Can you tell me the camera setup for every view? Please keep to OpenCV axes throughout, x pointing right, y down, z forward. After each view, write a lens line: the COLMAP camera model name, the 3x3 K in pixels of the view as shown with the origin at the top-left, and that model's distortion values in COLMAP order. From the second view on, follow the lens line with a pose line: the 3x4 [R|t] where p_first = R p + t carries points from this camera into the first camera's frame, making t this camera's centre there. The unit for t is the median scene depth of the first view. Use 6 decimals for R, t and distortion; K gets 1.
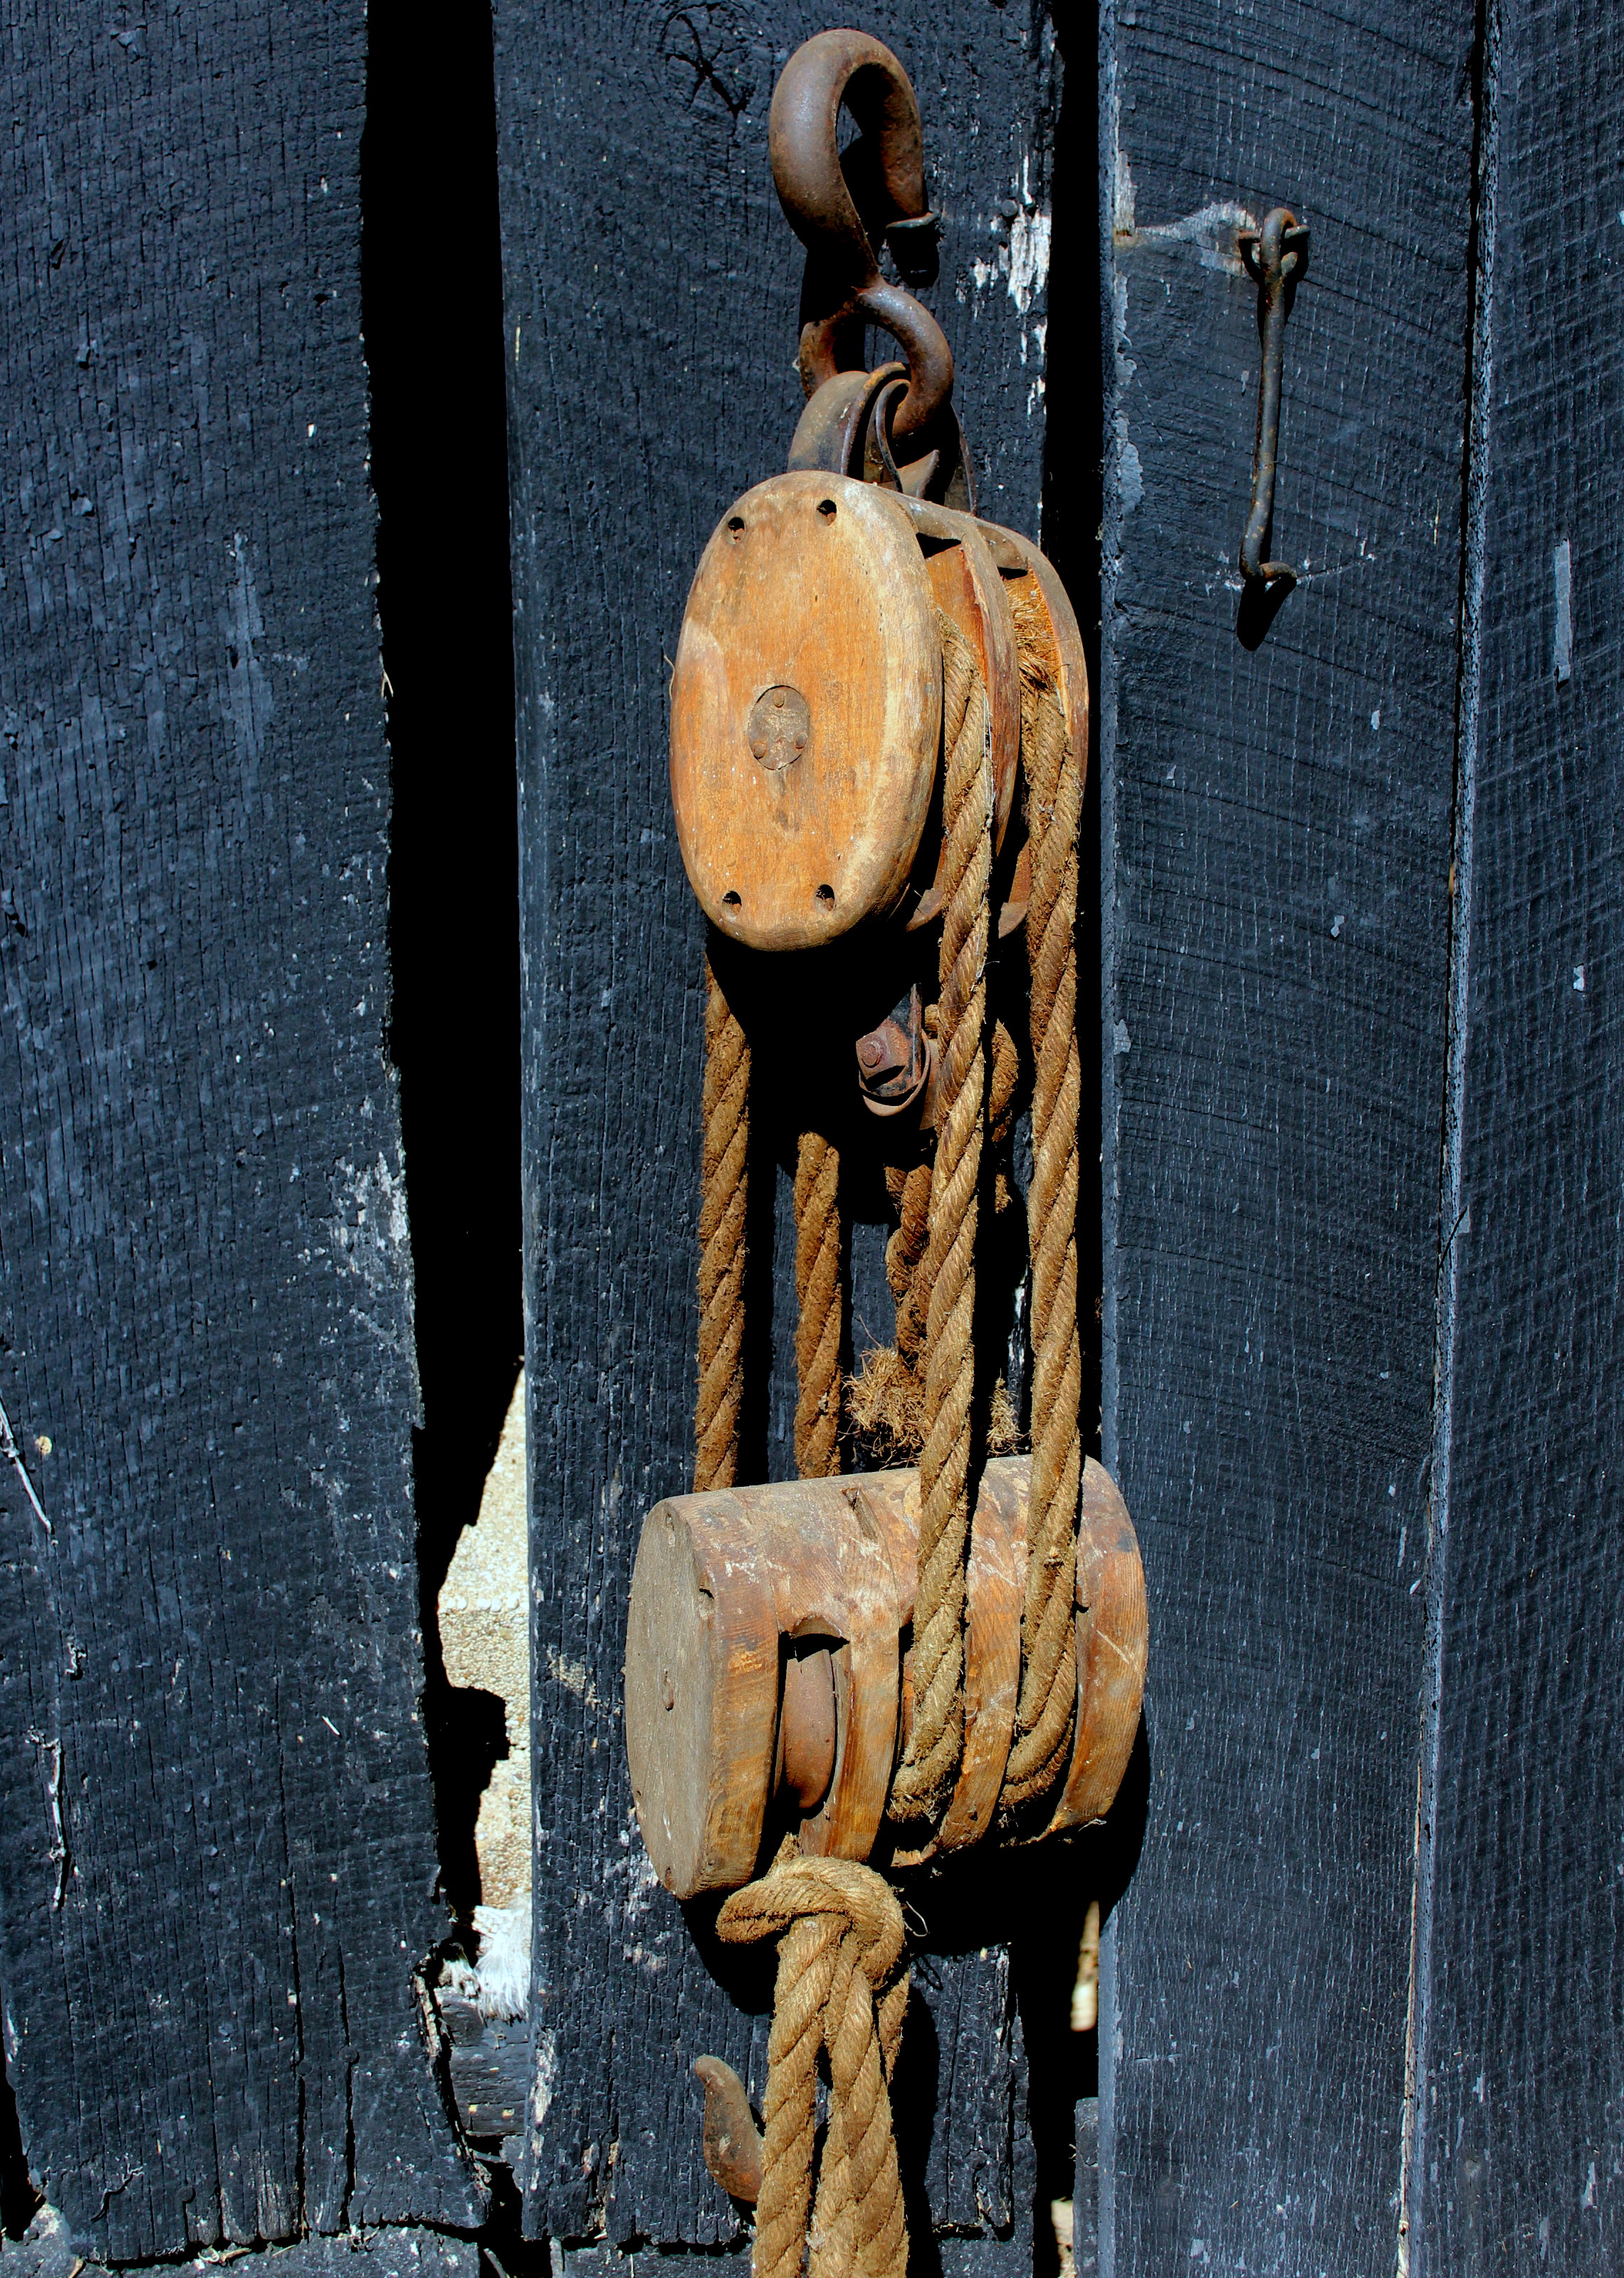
lens RADIAL K [[3092.3, 0, 803.1], [0, 3092.3, 1115.6], [0, 0, 1]] dist [-0.079129, 0.055011]
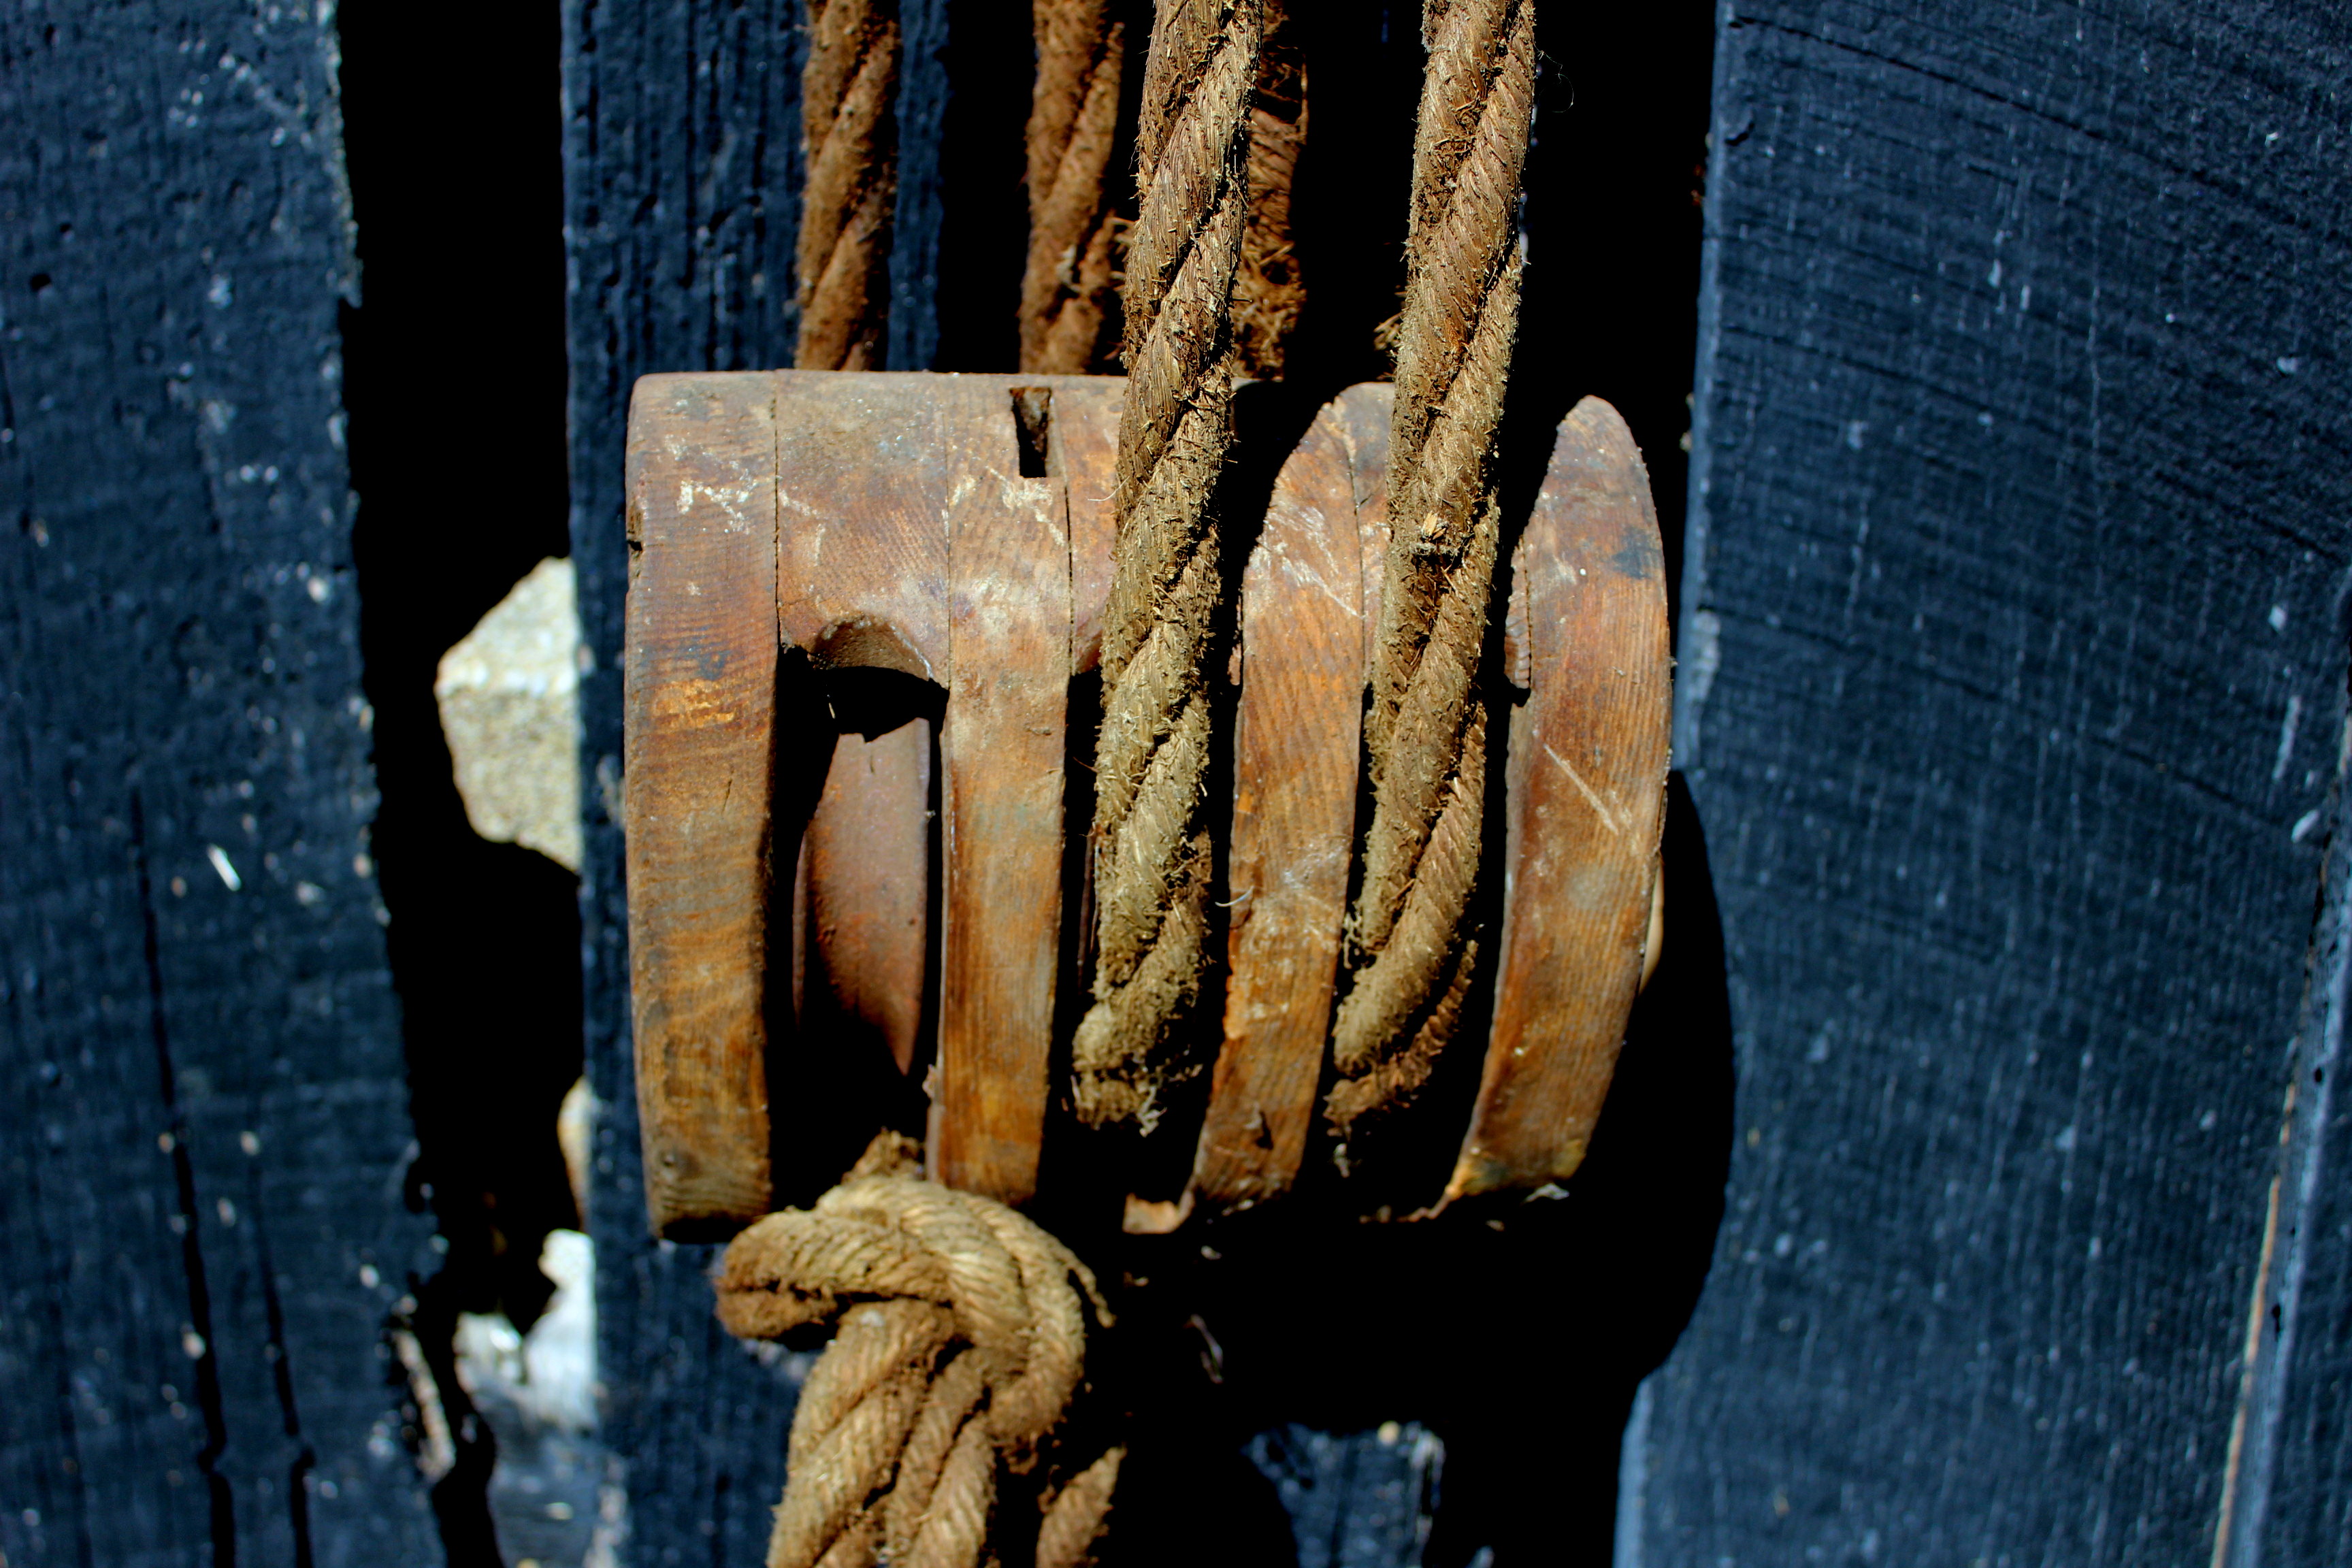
lens RADIAL K [[2802.7, 0, 1172.2], [0, 2802.7, 828.0], [0, 0, 1]] dist [-0.056637, 0.048824]
pose [[0.976733, 0.095715, -0.191914, 0.112113], [-0.081813, 0.993503, 0.079115, 0.140045], [0.198239, -0.061573, 0.978218, 0.552951]]
